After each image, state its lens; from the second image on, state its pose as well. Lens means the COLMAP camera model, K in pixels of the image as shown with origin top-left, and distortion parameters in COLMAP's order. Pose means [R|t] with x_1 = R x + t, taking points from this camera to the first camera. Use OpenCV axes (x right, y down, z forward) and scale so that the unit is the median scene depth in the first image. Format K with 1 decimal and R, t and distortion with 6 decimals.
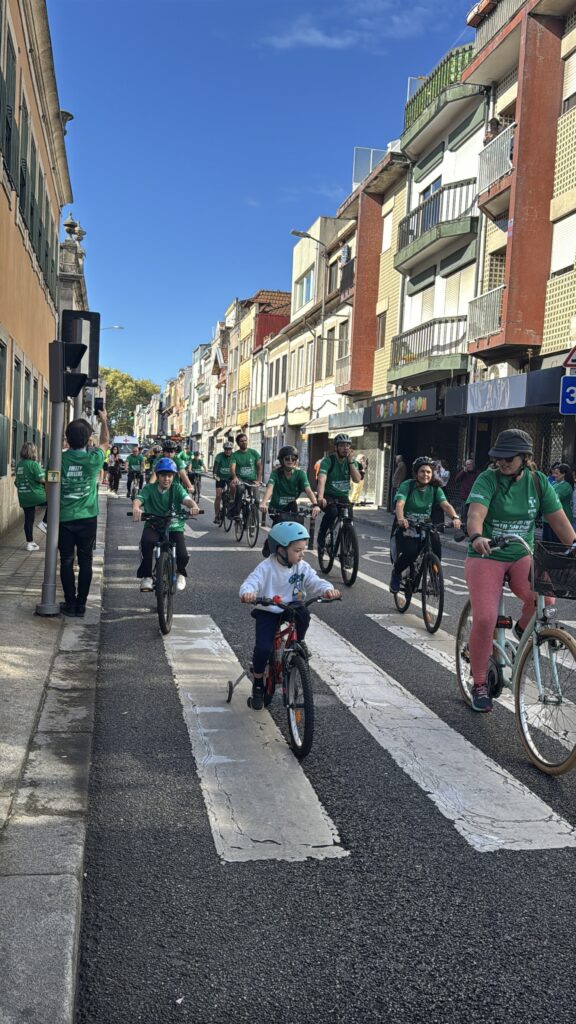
lens RADIAL K [[956.8, 0, 289.7], [0, 956.8, 513.3], [0, 0, 1]] dist [-0.002733, 0.000000]
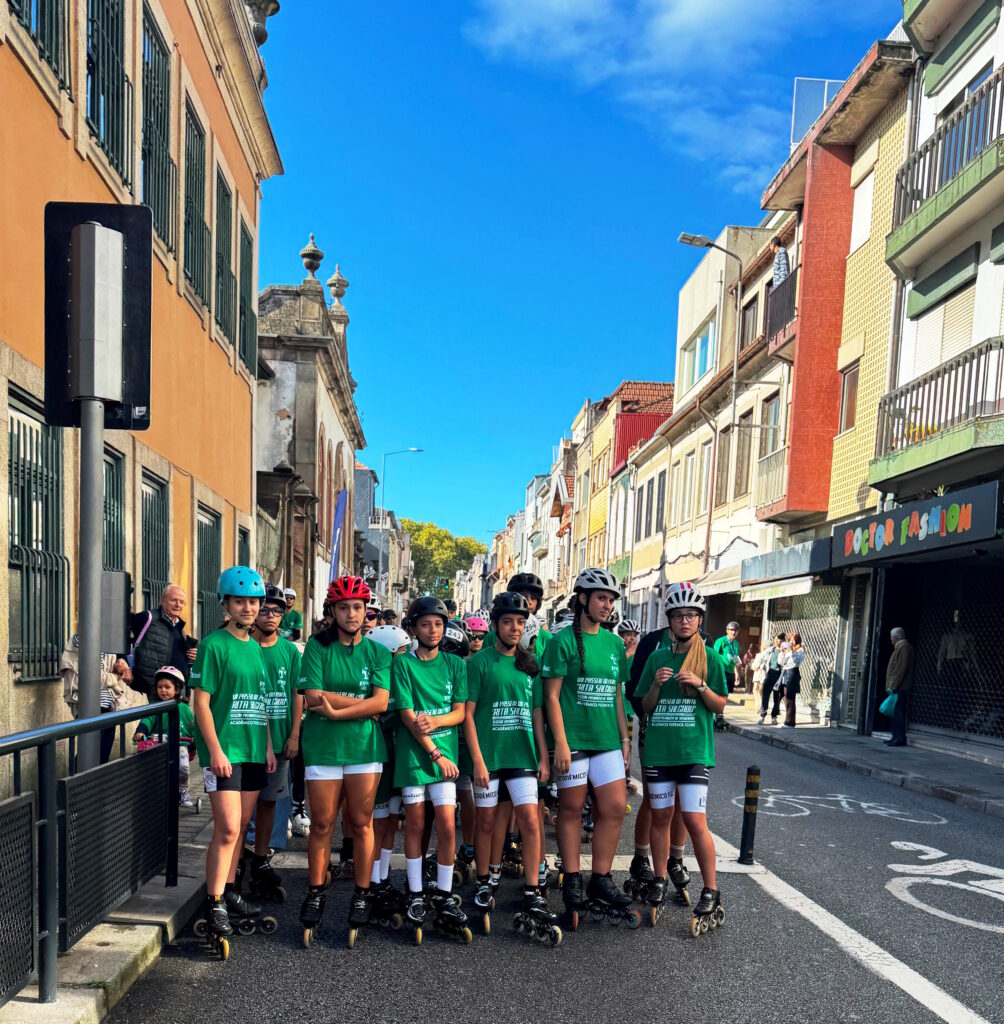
lens RADIAL K [[1195.8, 0, 506.6], [0, 1195.8, 511.2], [0, 0, 1]] dist [-0.048254, 0.000000]
pose [[0.992113, 0.006722, -0.125166, -0.009528], [-0.027885, 0.985373, -0.168112, -0.006431], [0.122205, 0.170277, 0.977789, 0.262088]]
